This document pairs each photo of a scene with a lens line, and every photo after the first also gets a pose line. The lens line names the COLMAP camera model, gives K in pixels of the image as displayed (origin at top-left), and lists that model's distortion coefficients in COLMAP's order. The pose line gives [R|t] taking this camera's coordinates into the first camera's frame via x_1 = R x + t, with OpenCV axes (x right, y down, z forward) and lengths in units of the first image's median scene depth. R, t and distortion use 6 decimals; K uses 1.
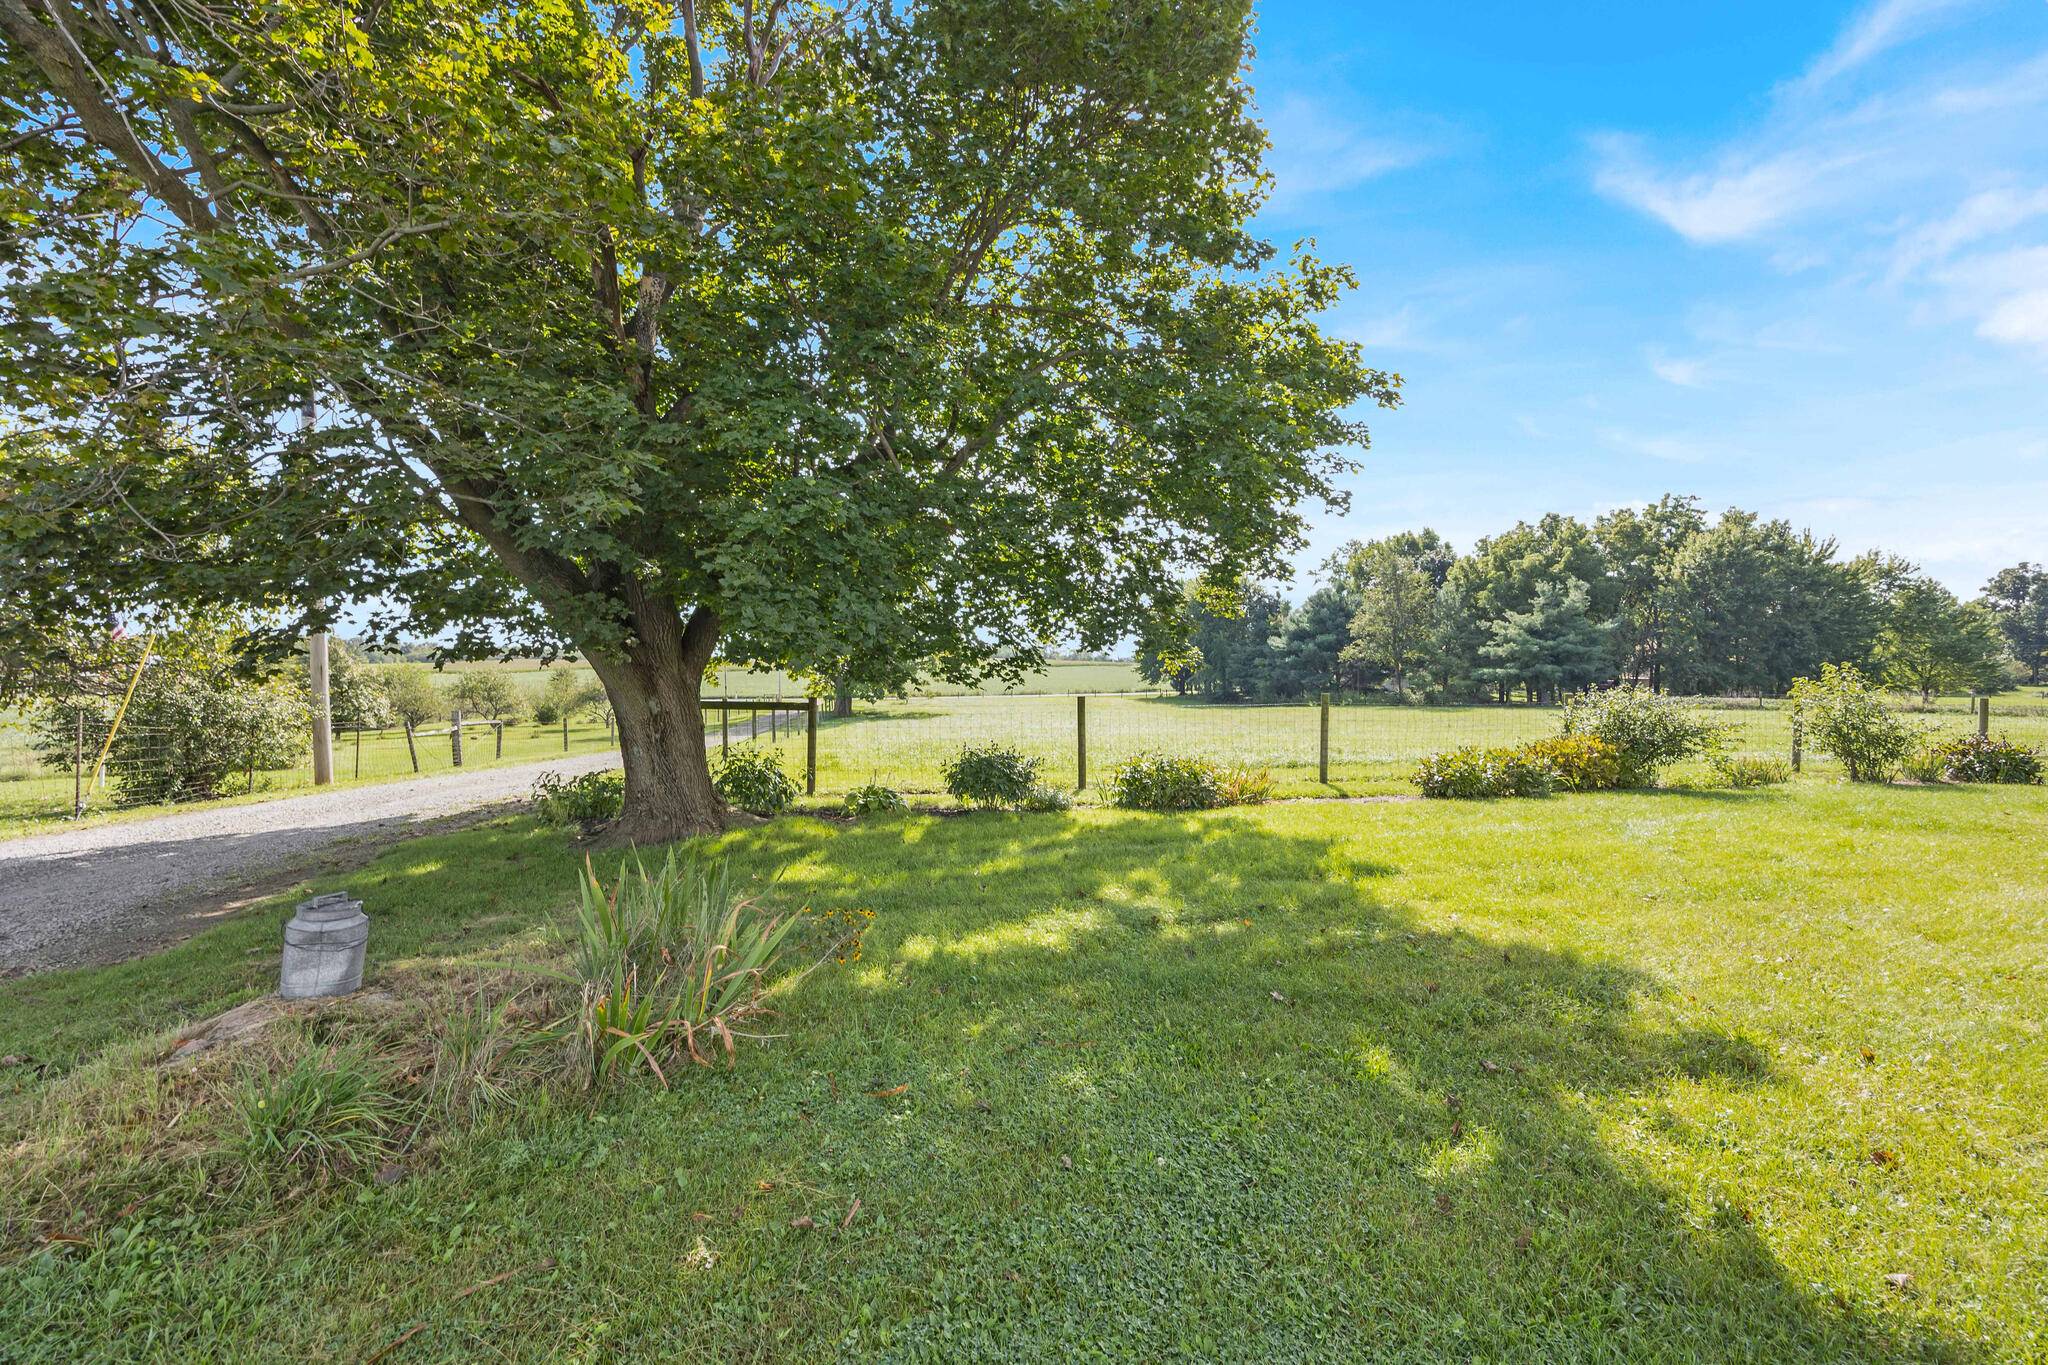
lens RADIAL K [[801.5, 0, 1023.4], [0, 801.5, 666.3], [0, 0, 1]] dist [-0.002152, -0.000545]
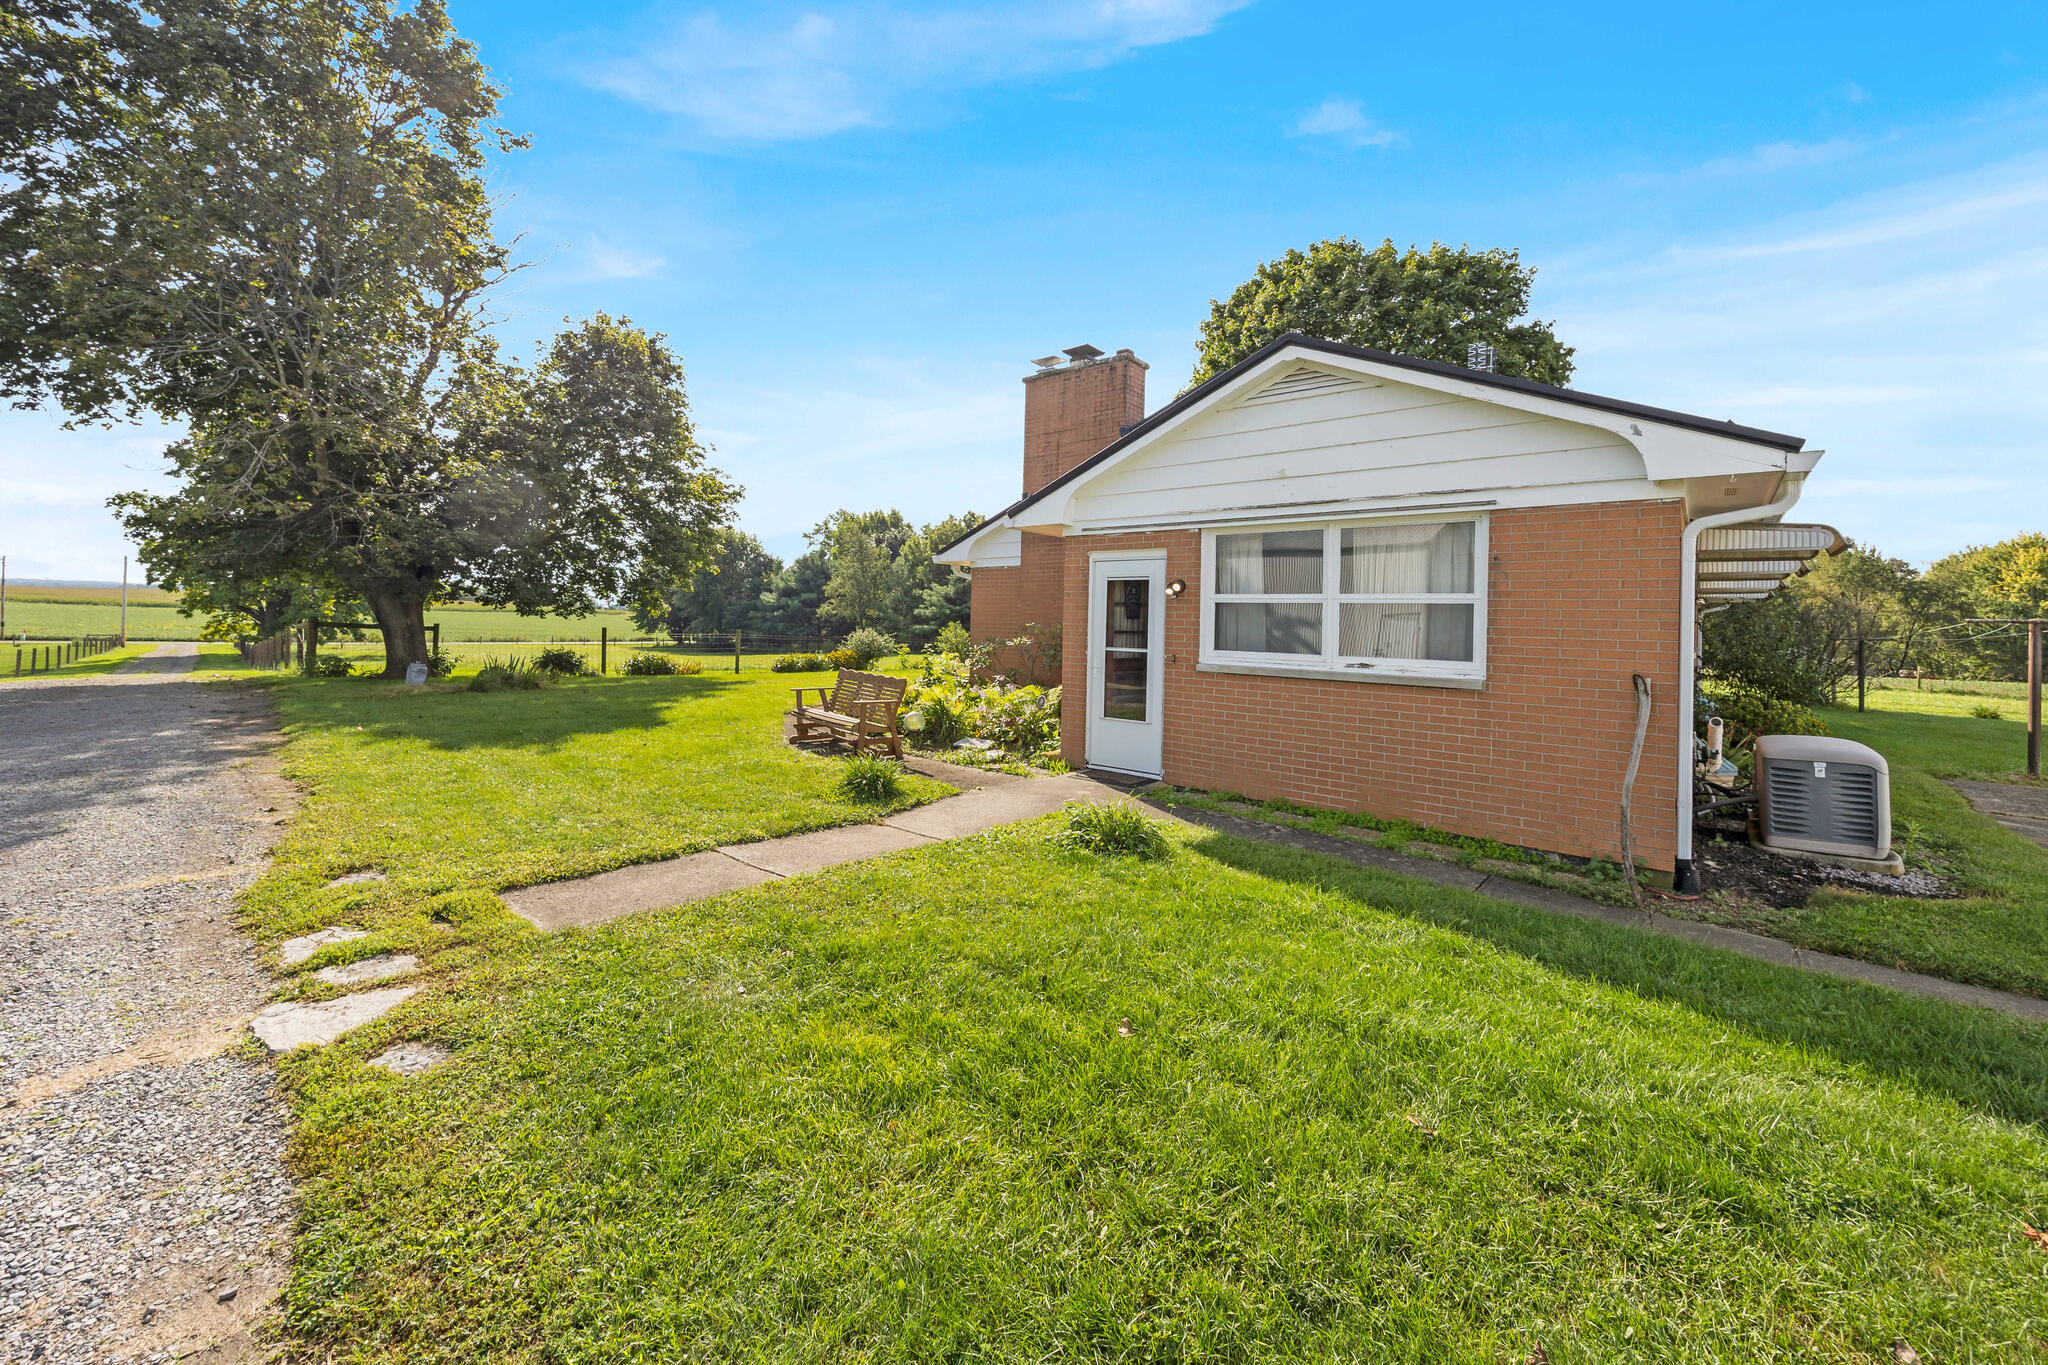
lens RADIAL K [[801.5, 0, 1023.4], [0, 801.5, 666.3], [0, 0, 1]] dist [-0.002152, -0.000545]
pose [[0.827359, -0.001635, 0.561671, -0.026628], [-0.031113, 0.998327, 0.048737, 0.000827], [-0.560811, -0.057798, 0.825924, -0.177122]]
